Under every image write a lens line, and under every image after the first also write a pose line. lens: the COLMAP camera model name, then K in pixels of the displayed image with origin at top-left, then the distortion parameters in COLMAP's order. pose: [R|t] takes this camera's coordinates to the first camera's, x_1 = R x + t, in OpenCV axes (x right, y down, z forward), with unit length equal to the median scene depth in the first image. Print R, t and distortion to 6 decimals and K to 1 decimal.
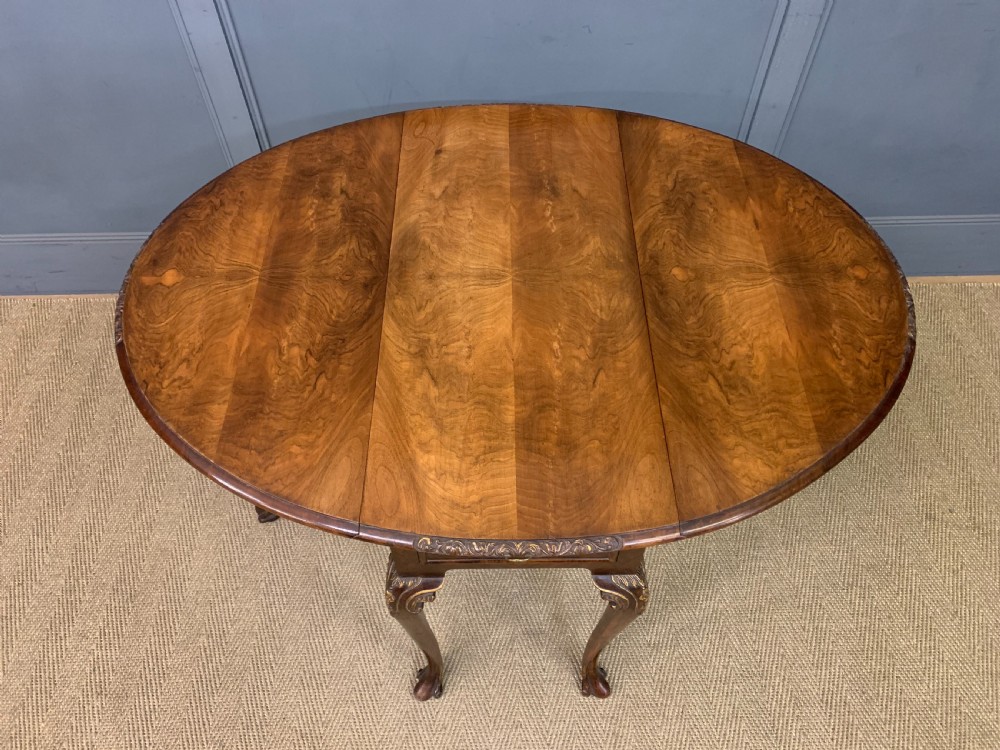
lens RADIAL K [[772.6, 0, 501.4], [0, 772.6, 374.1], [0, 0, 1]] dist [0.012593, 0.000744]
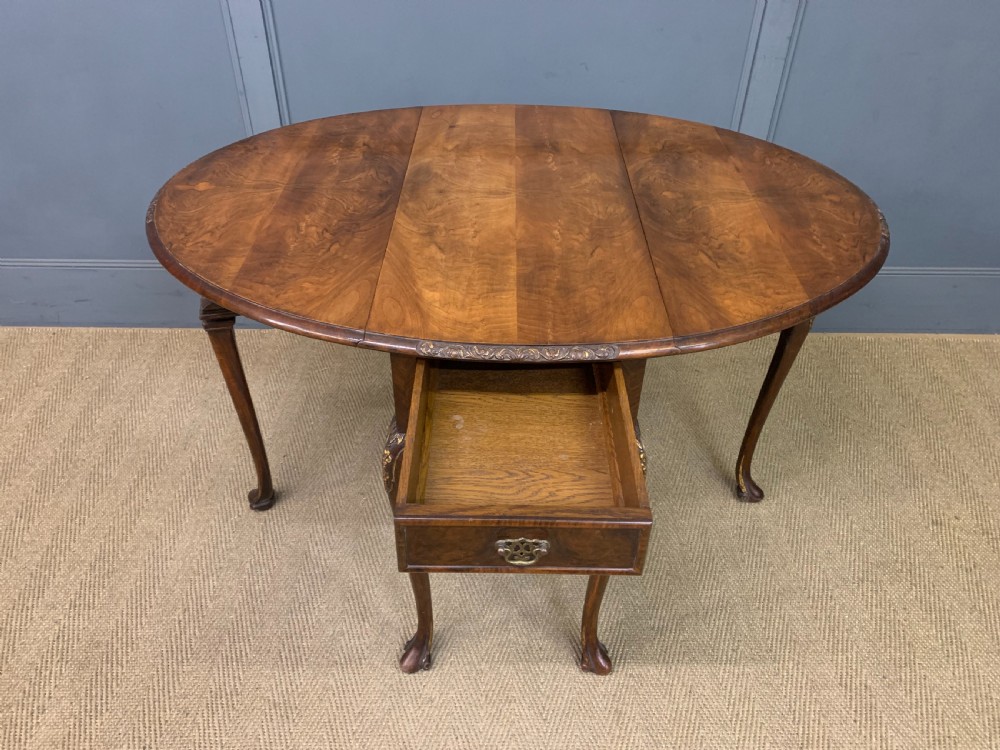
lens RADIAL K [[772.6, 0, 505.0], [0, 772.6, 378.1], [0, 0, 1]] dist [0.012593, 0.000744]
pose [[0.999684, 0.025075, 0.001841, 0.002258], [-0.023656, 0.962846, -0.269014, 0.334004], [-0.008519, 0.268885, 0.963134, 0.014612]]
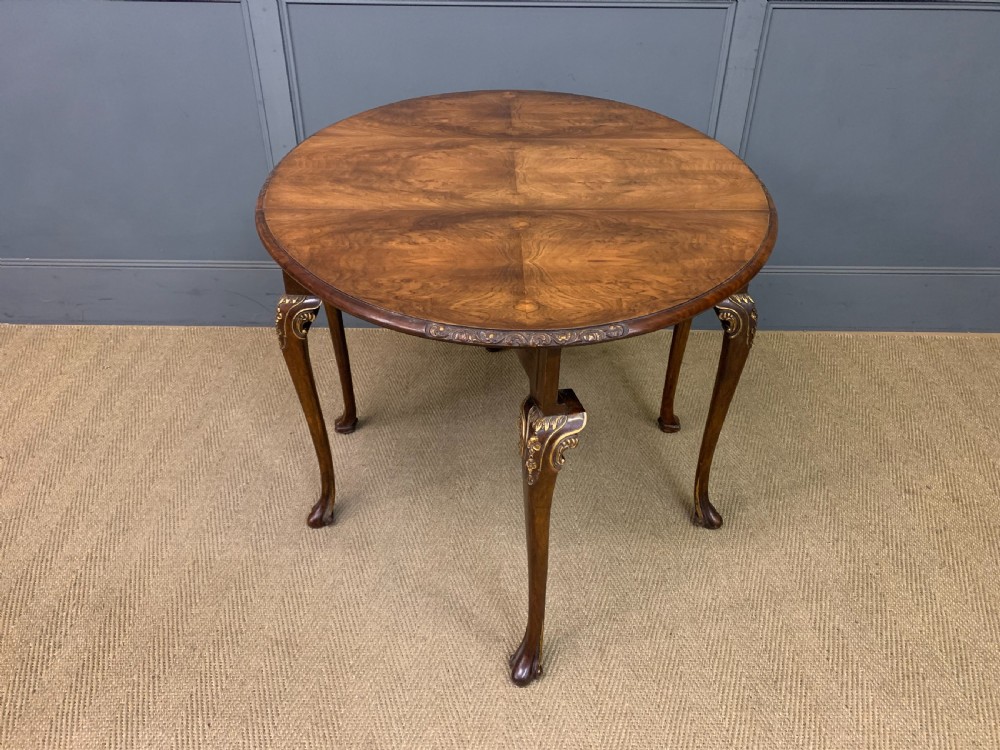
lens RADIAL K [[772.6, 0, 504.6], [0, 772.6, 368.2], [0, 0, 1]] dist [0.012593, 0.000744]
pose [[0.999632, 0.024980, -0.010582, 0.027905], [-0.027104, 0.936244, -0.350303, 0.475801], [0.001157, 0.350461, 0.936577, -0.023971]]
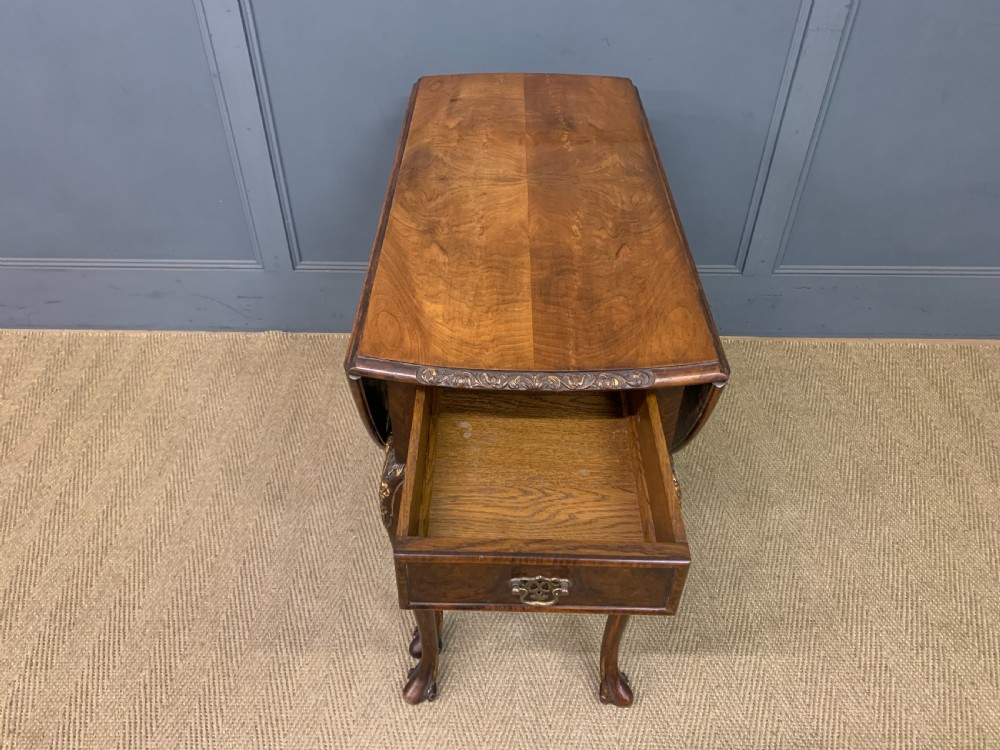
lens RADIAL K [[772.6, 0, 489.6], [0, 772.6, 377.4], [0, 0, 1]] dist [0.012593, 0.000744]
pose [[0.999093, 0.030816, -0.029397, 0.003893], [-0.036520, 0.975019, -0.219099, 0.212906], [0.021911, 0.219974, 0.975260, 0.124273]]
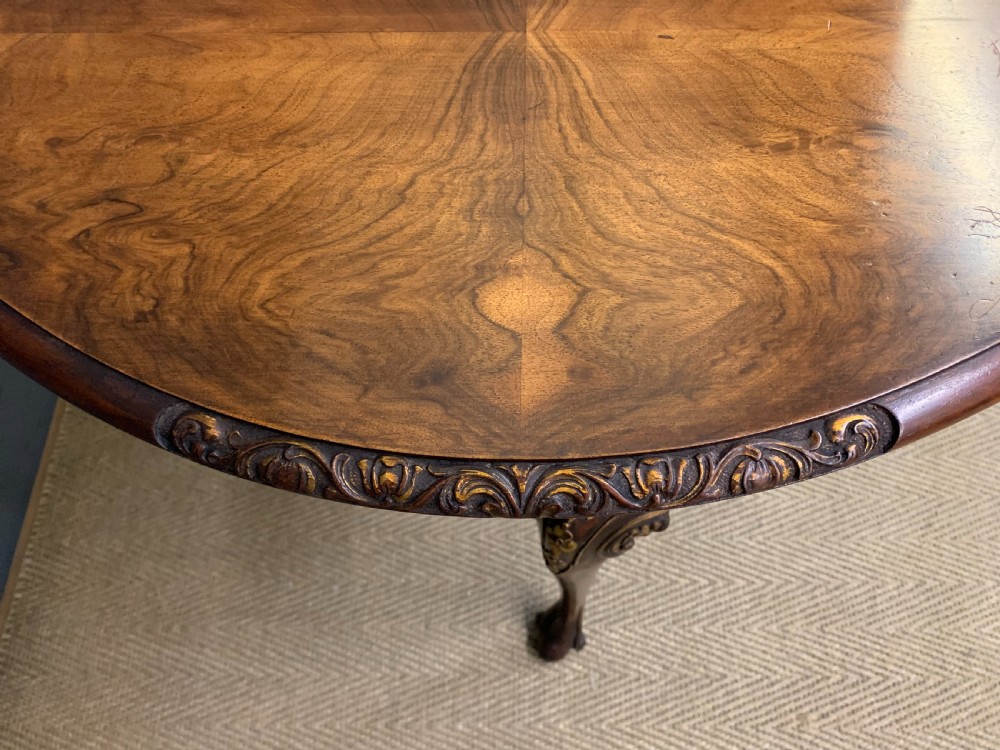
lens RADIAL K [[772.6, 0, 498.7], [0, 772.6, 378.3], [0, 0, 1]] dist [0.012593, 0.000744]
pose [[0.024964, -0.898907, 0.437428, -0.440505], [0.825814, 0.265139, 0.497726, -0.193123], [-0.563389, 0.348809, 0.748949, 0.667761]]
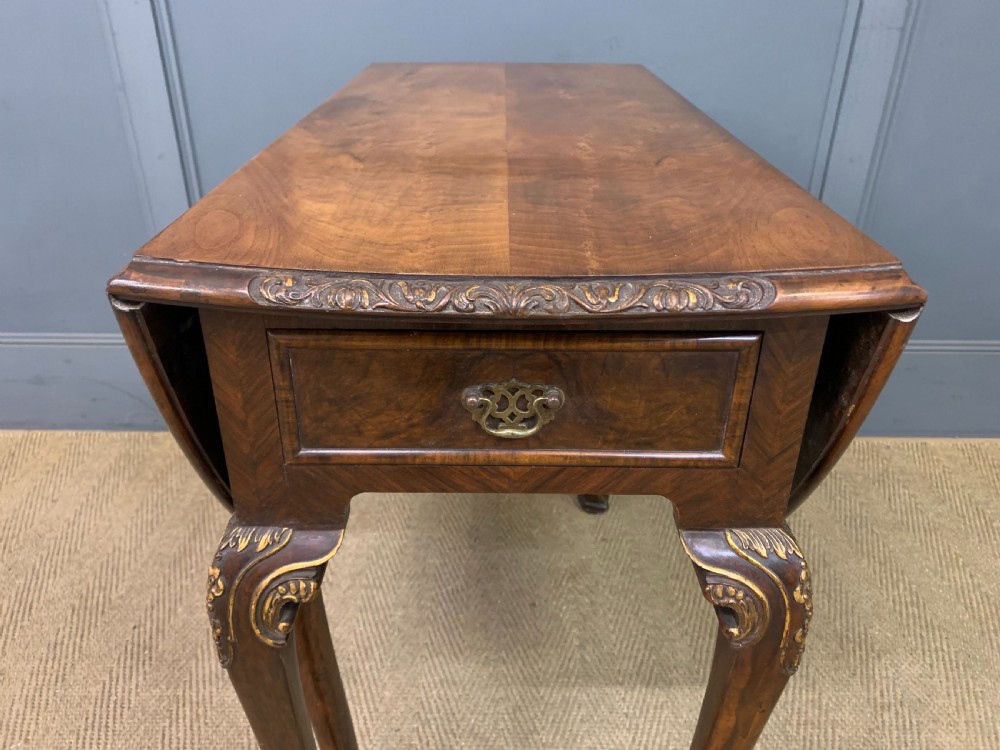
lens RADIAL K [[772.6, 0, 500.0], [0, 772.6, 376.0], [0, 0, 1]] dist [0.012593, 0.000744]
pose [[0.999853, 0.015752, -0.006796, 0.011548], [-0.017143, 0.902233, -0.430909, 0.256635], [-0.000656, 0.430962, 0.902370, 0.409788]]
